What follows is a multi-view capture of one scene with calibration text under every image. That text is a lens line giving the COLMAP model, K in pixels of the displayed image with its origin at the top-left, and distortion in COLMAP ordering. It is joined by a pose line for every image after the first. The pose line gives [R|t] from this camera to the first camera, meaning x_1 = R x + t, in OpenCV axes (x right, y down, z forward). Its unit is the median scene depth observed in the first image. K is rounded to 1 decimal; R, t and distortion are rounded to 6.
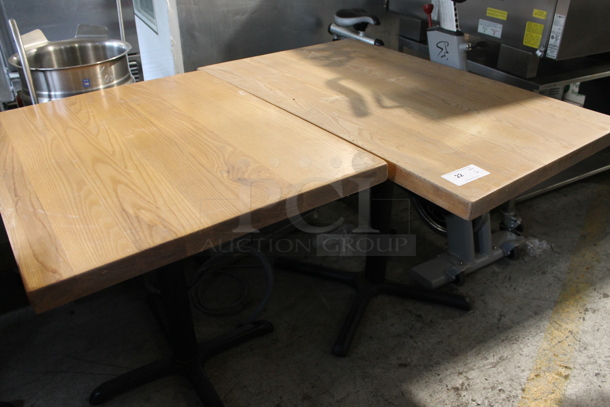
lens RADIAL K [[510.0, 0, 305.0], [0, 510.0, 203.5], [0, 0, 1]] dist [-0.081703, 0.006790]
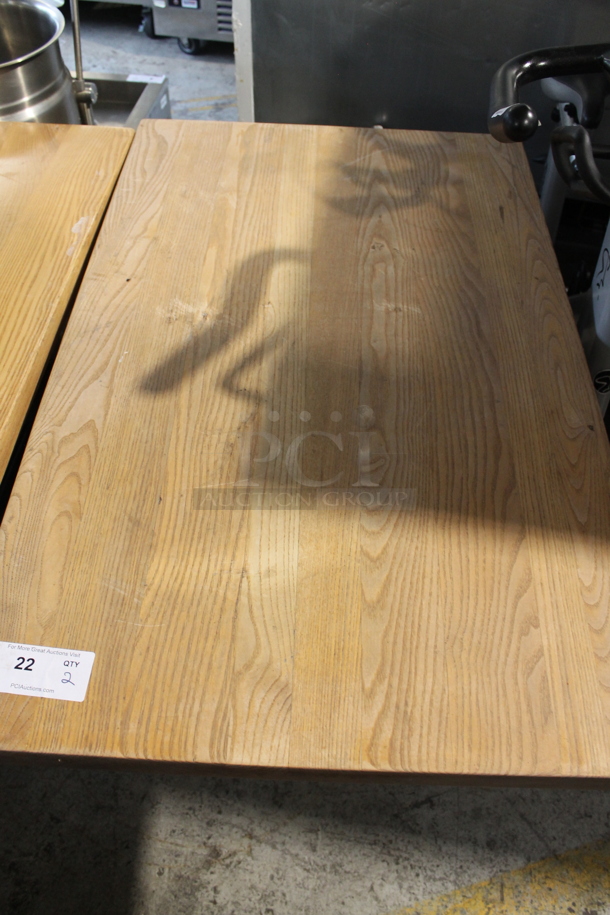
lens RADIAL K [[765.0, 0, 304.7], [0, 765.0, 436.6], [0, 0, 1]] dist [-0.081703, 0.006790]
pose [[0.772993, 0.508144, -0.379830, 0.471356], [-0.354847, 0.842602, 0.405099, -0.432106], [0.525894, -0.178357, 0.831639, 0.424634]]
